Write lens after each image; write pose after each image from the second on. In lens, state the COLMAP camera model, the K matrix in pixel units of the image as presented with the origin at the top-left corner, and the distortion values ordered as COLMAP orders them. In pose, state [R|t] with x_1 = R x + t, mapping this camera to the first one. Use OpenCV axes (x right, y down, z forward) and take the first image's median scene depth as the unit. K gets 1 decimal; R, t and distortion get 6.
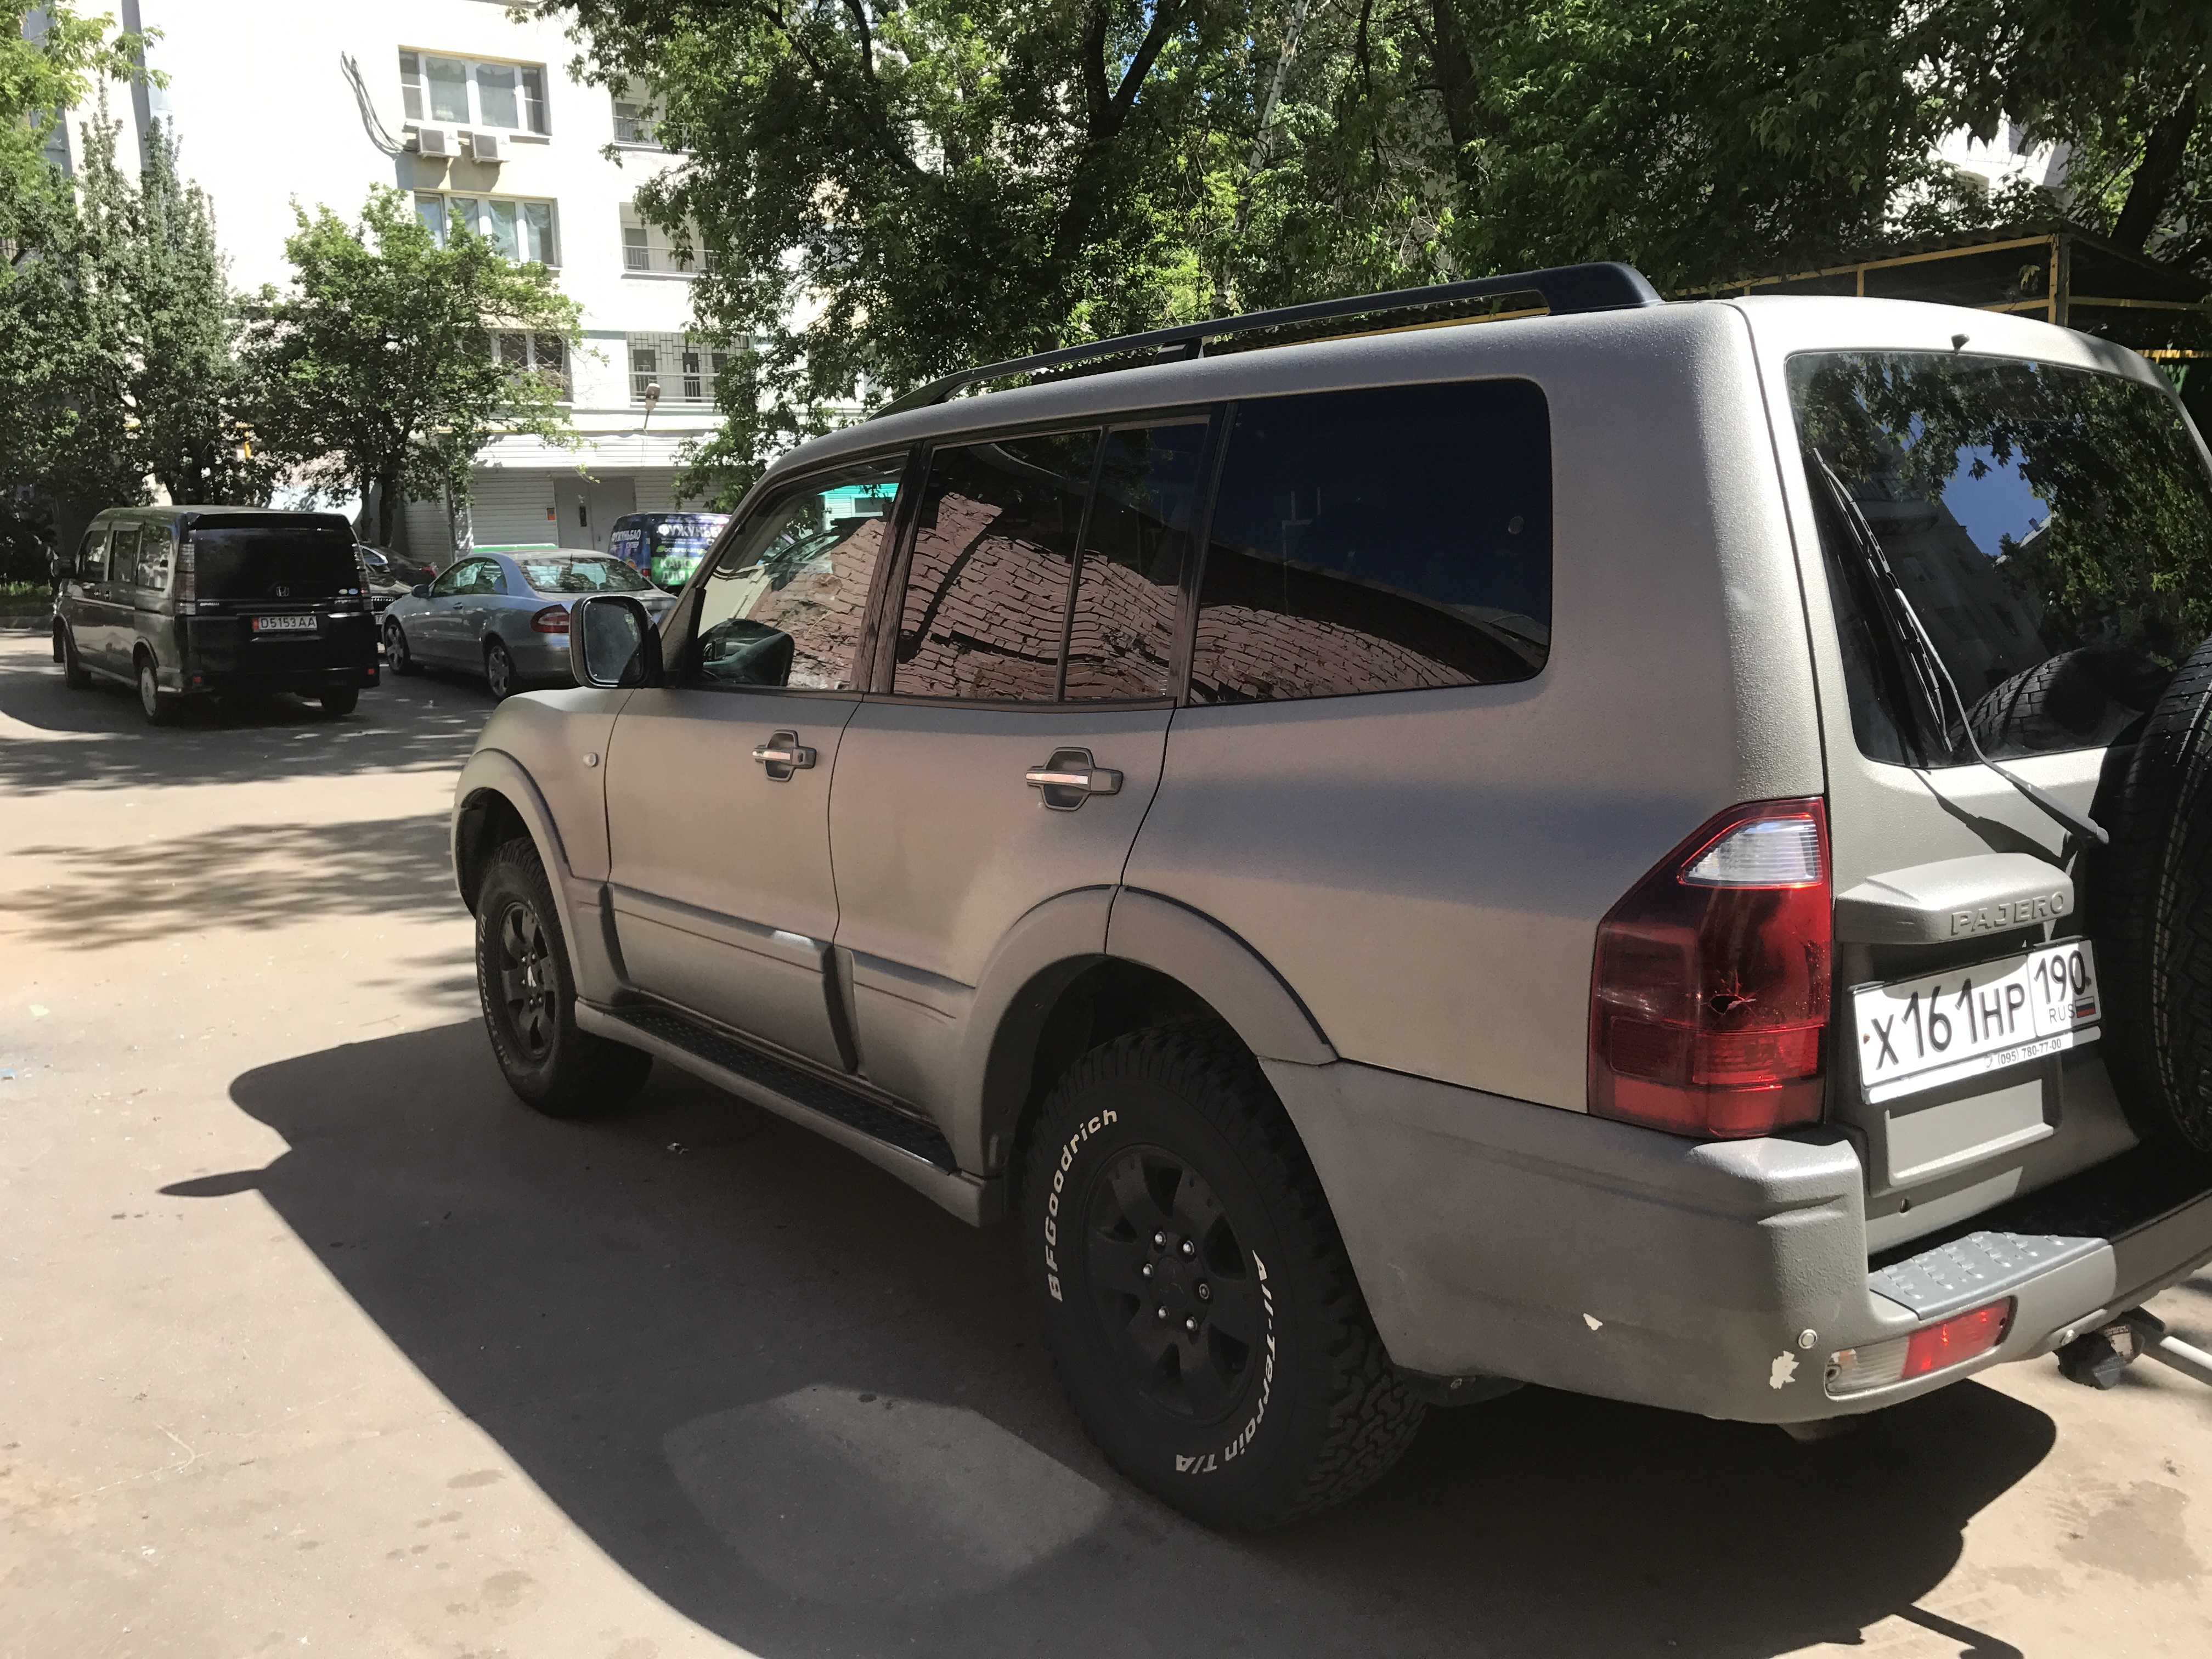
lens RADIAL K [[1817.0, 0, 1106.0], [0, 1817.0, 828.3], [0, 0, 1]] dist [0.027050, -0.007533]
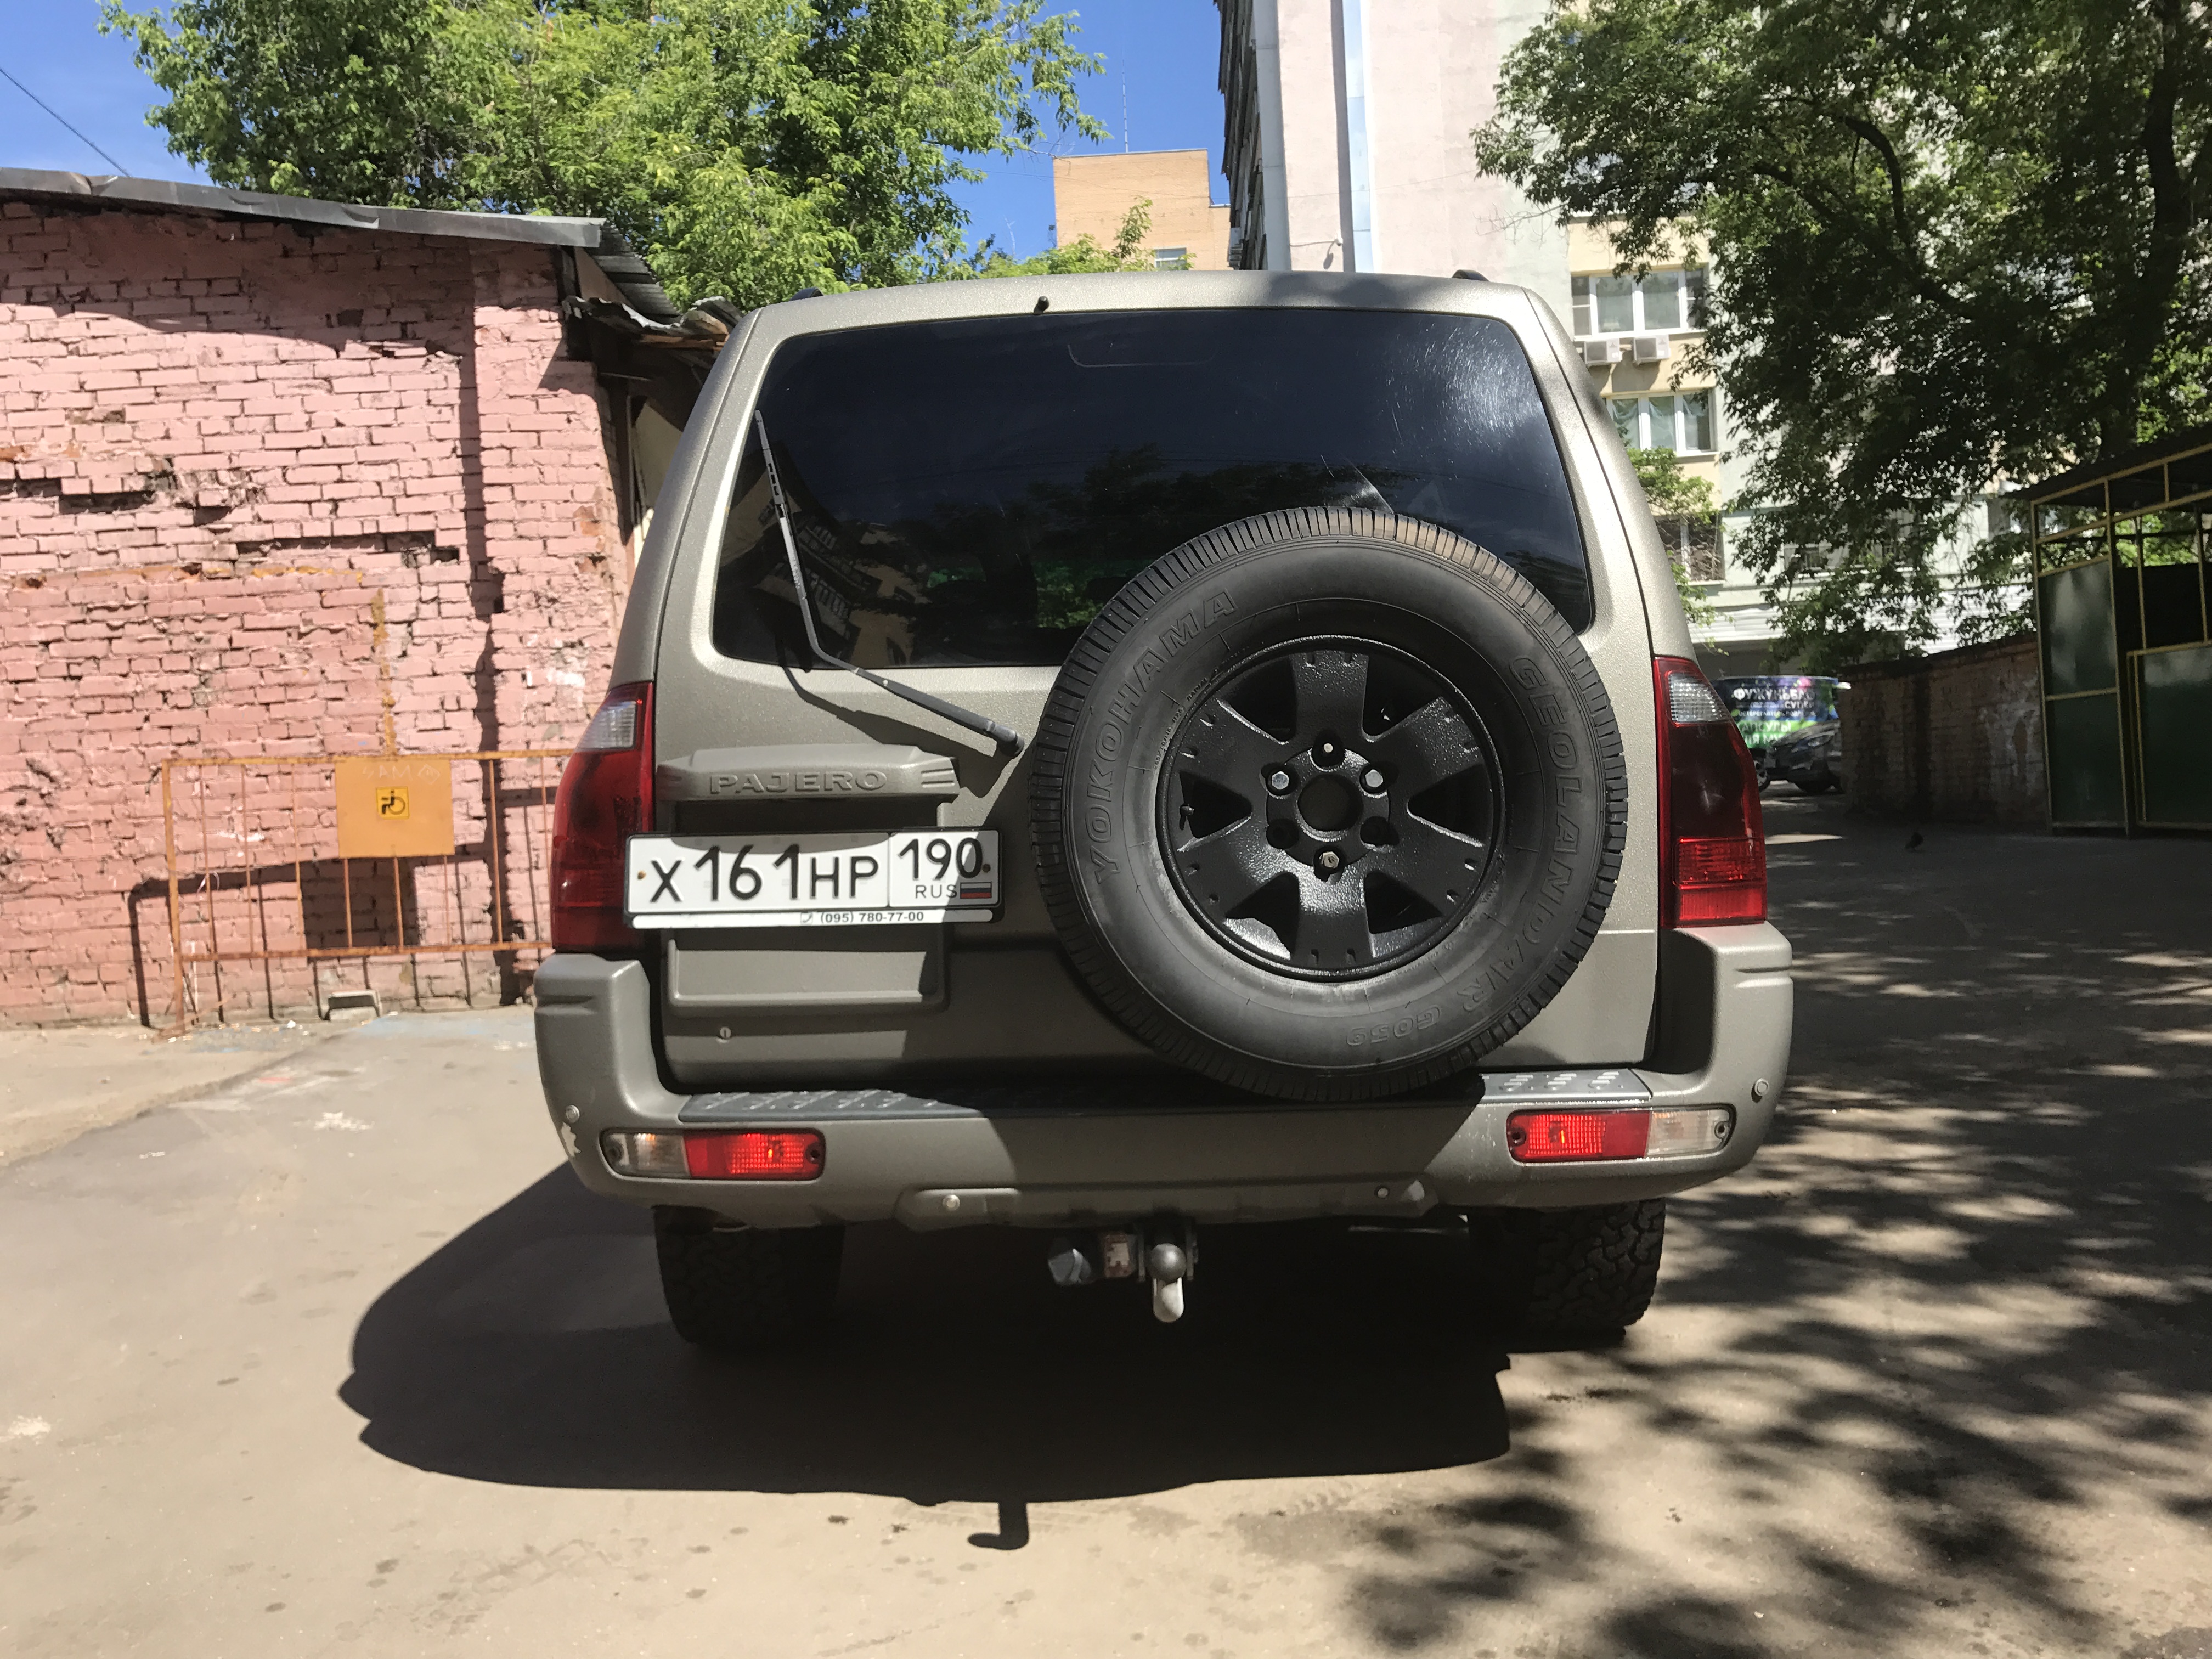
lens RADIAL K [[1817.0, 0, 1106.1], [0, 1817.0, 830.8], [0, 0, 1]] dist [0.027050, -0.007533]
pose [[0.783139, 0.007250, -0.621805, 1.264447], [-0.070546, 0.994512, -0.077255, 0.140639], [0.617832, 0.104368, 0.779353, 0.216223]]
